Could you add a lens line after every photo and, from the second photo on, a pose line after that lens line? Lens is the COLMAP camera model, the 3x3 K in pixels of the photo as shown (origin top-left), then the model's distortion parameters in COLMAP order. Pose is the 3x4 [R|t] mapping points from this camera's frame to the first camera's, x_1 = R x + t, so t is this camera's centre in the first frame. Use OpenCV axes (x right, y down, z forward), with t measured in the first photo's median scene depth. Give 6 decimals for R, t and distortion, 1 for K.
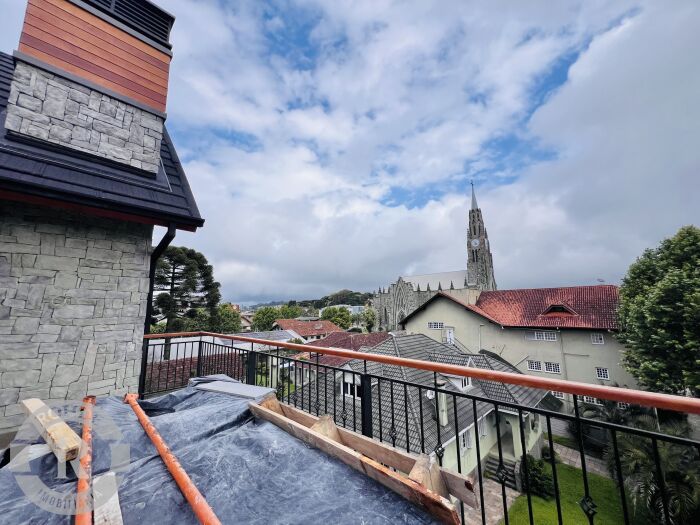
lens RADIAL K [[279.8, 0, 350.8], [0, 279.8, 262.0], [0, 0, 1]] dist [-0.003432, 0.000621]
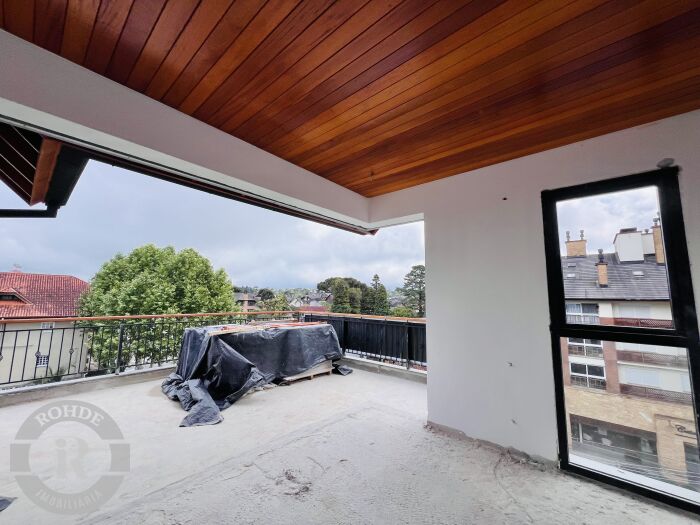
lens RADIAL K [[279.8, 0, 350.4], [0, 279.8, 261.1], [0, 0, 1]] dist [-0.003432, 0.000621]
pose [[-0.065496, 0.144338, 0.987358, -0.298956], [-0.177618, 0.971995, -0.153874, 0.003801], [-0.981918, -0.185450, -0.038025, 0.000627]]
